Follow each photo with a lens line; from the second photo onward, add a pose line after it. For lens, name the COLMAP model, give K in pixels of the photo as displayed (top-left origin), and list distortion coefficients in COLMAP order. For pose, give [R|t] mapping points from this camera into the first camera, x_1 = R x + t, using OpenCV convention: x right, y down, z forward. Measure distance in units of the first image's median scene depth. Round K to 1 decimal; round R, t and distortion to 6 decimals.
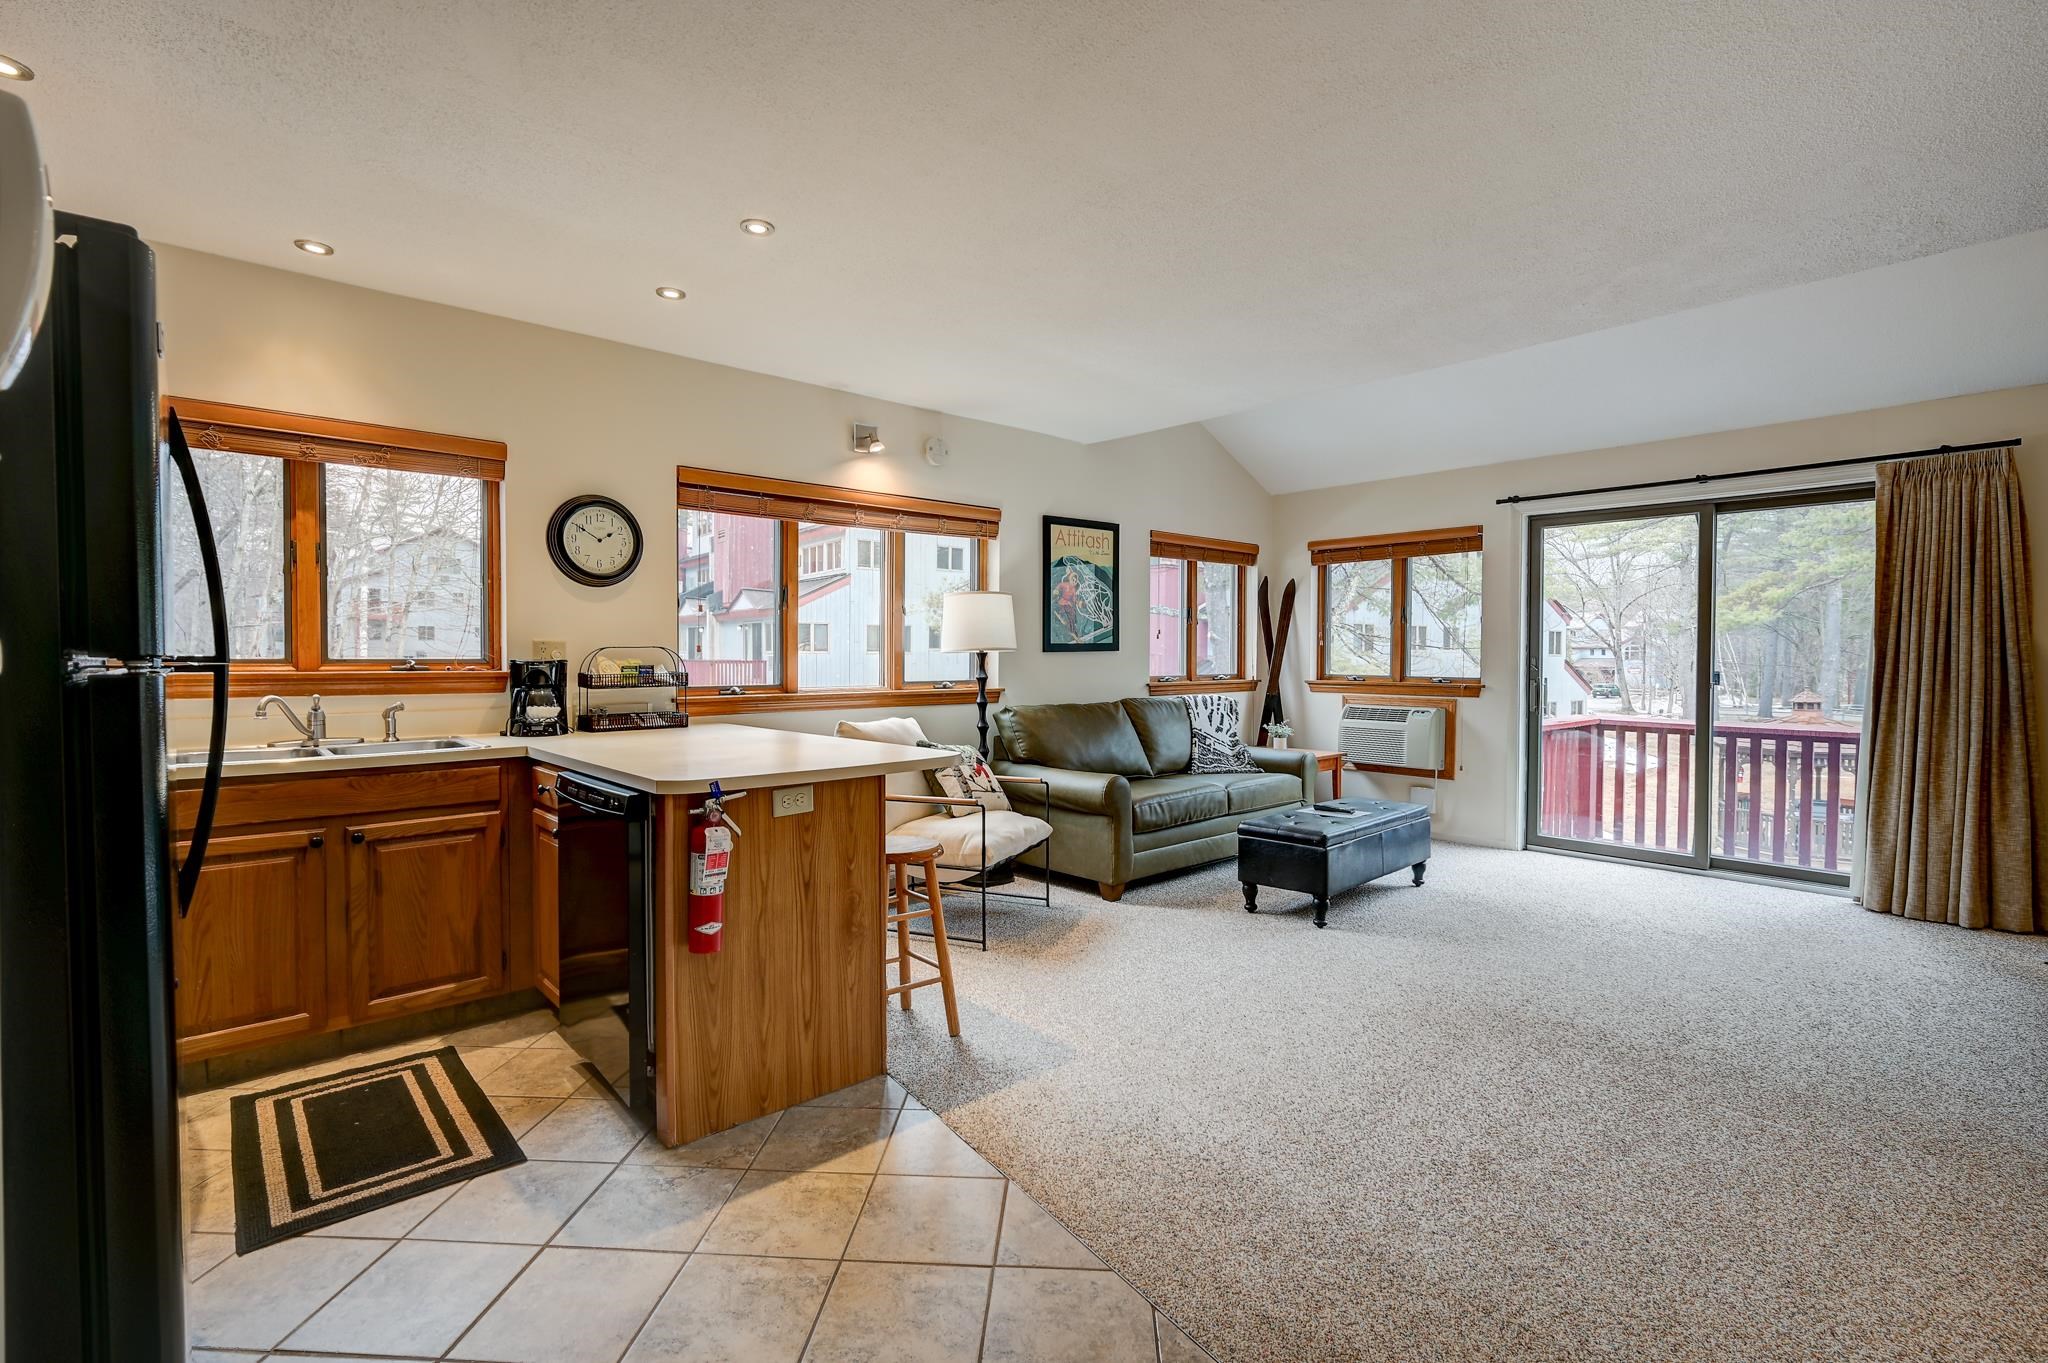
lens RADIAL K [[926.1, 0, 1026.5], [0, 926.1, 673.9], [0, 0, 1]] dist [-0.000469, 0.000058]
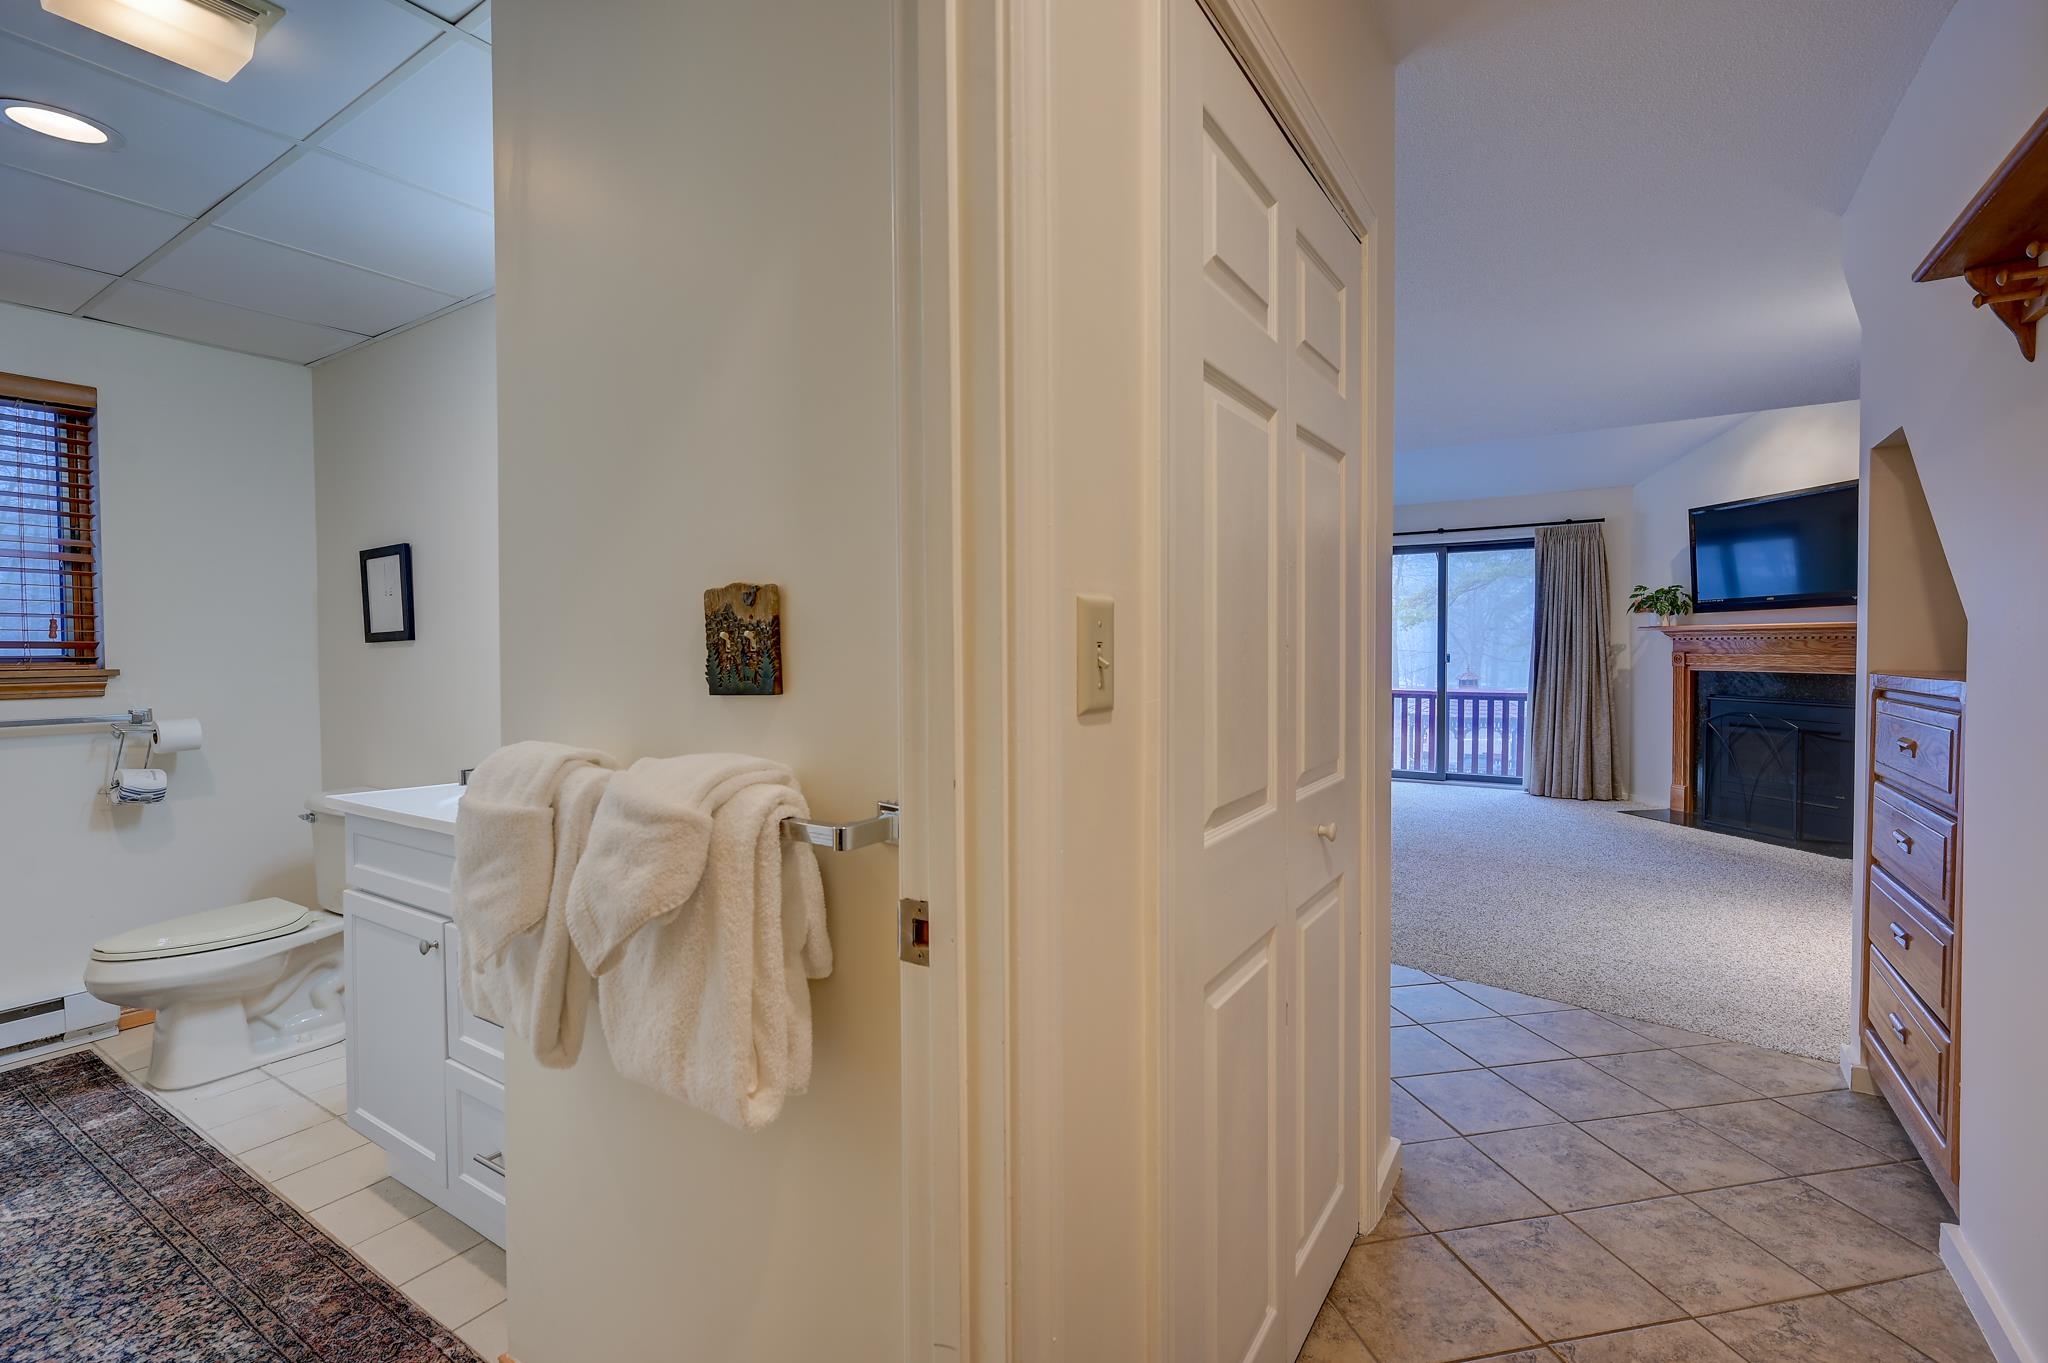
lens RADIAL K [[926.1, 0, 1026.5], [0, 926.1, 673.9], [0, 0, 1]] dist [-0.000469, 0.000058]
pose [[0.964241, -0.013638, 0.264677, -0.428911], [0.011819, 0.999894, 0.008463, 0.011480], [-0.264764, -0.005032, 0.964300, -0.383904]]
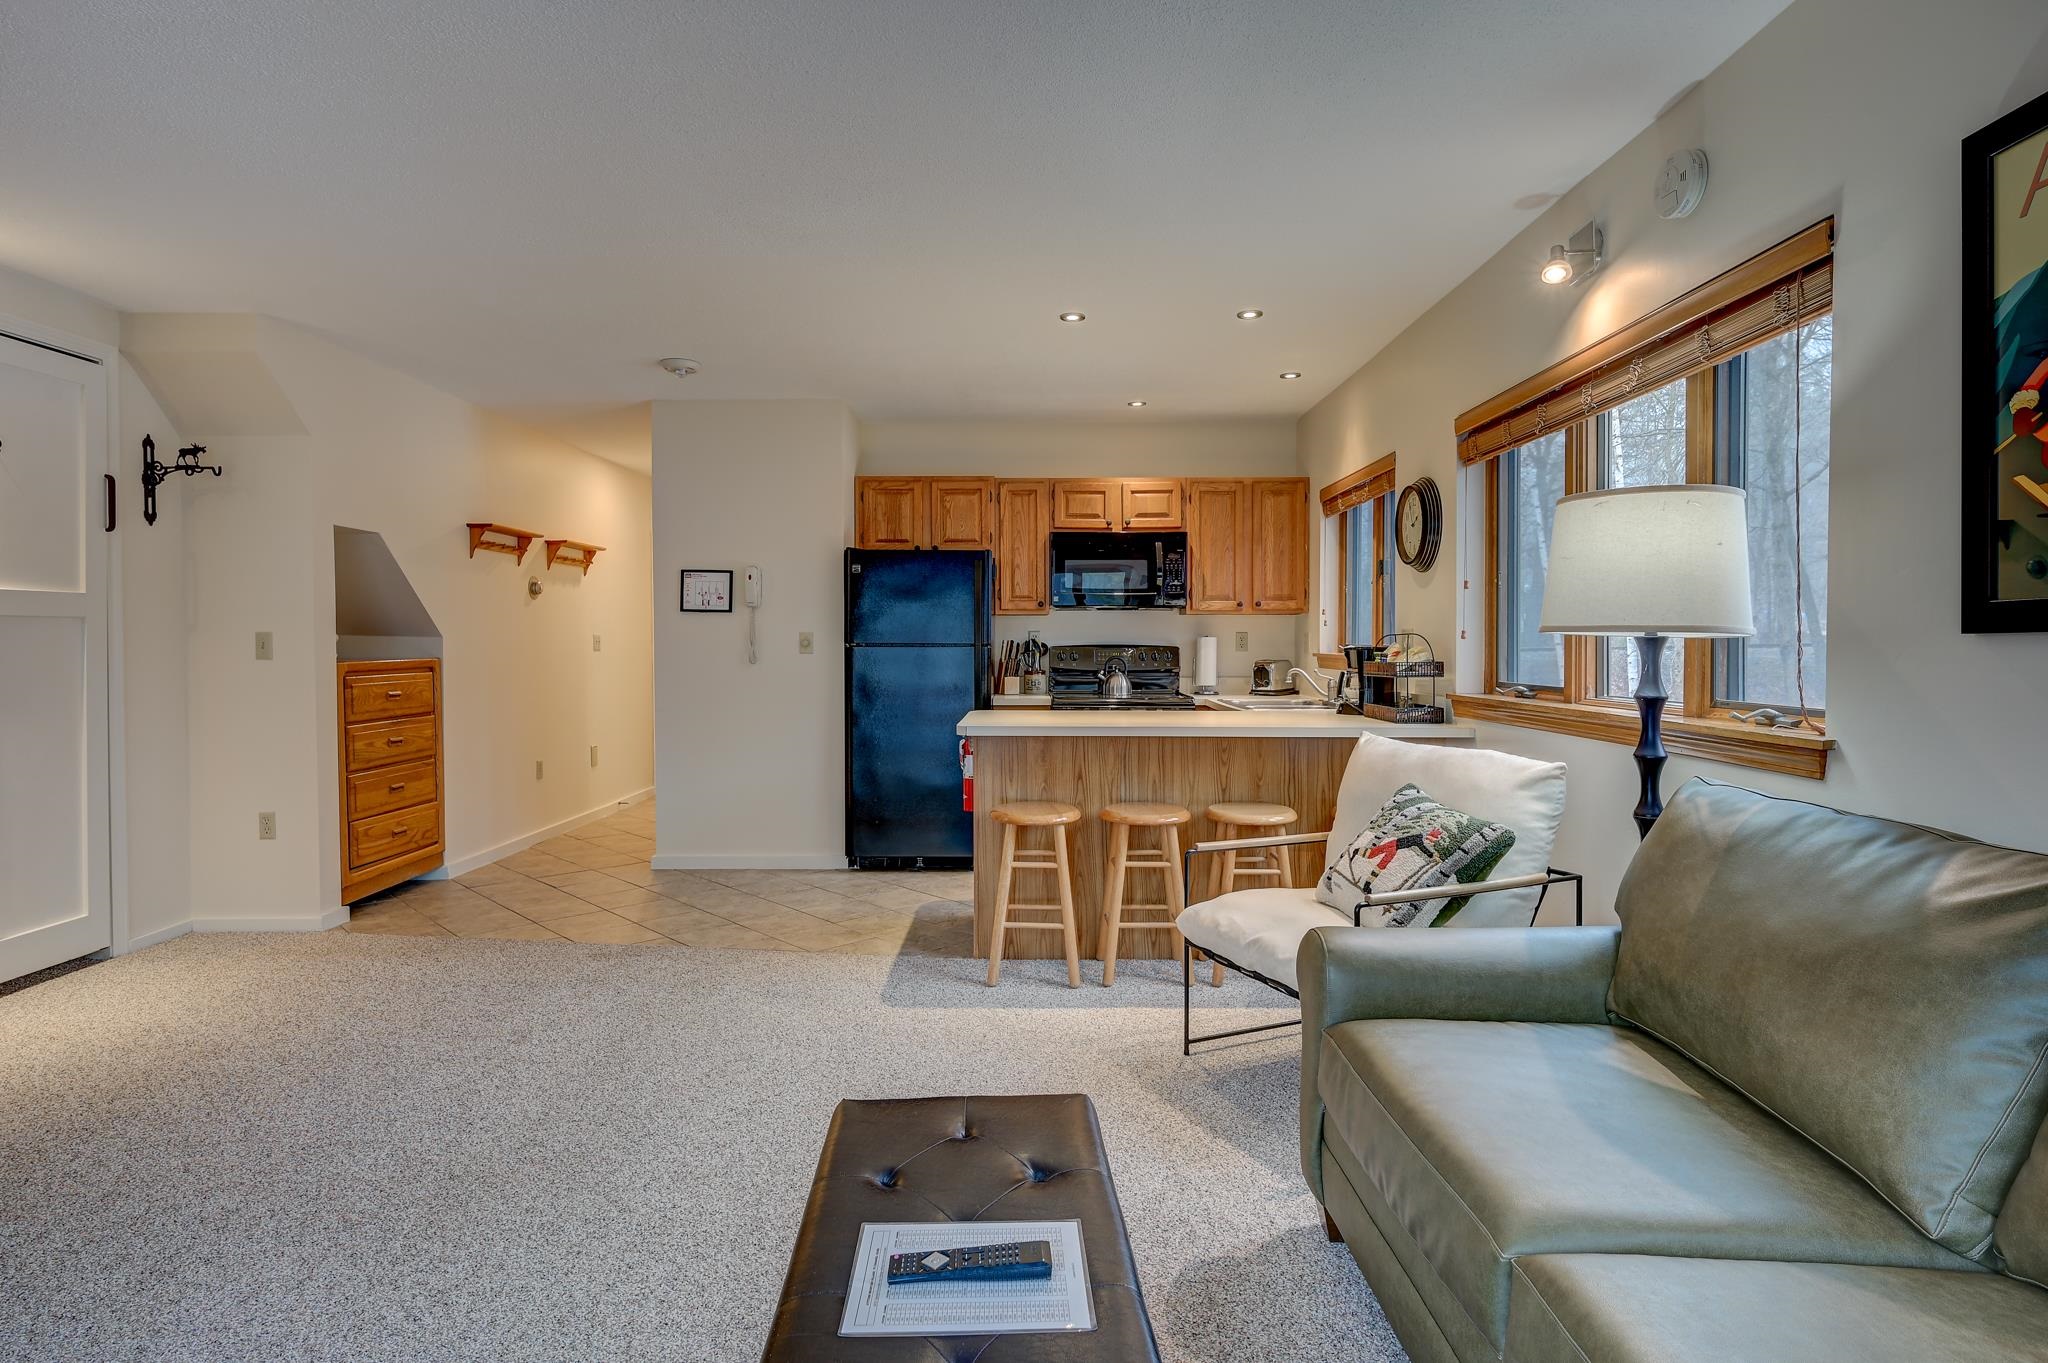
lens RADIAL K [[1060.4, 0, 1023.1], [0, 1060.4, 670.7], [0, 0, 1]] dist [-0.001007, 0.000599]
pose [[-0.674581, 0.019704, -0.737938, 0.583886], [-0.015256, 0.999058, 0.040623, -0.027029], [0.738043, 0.038662, -0.673645, 1.319456]]
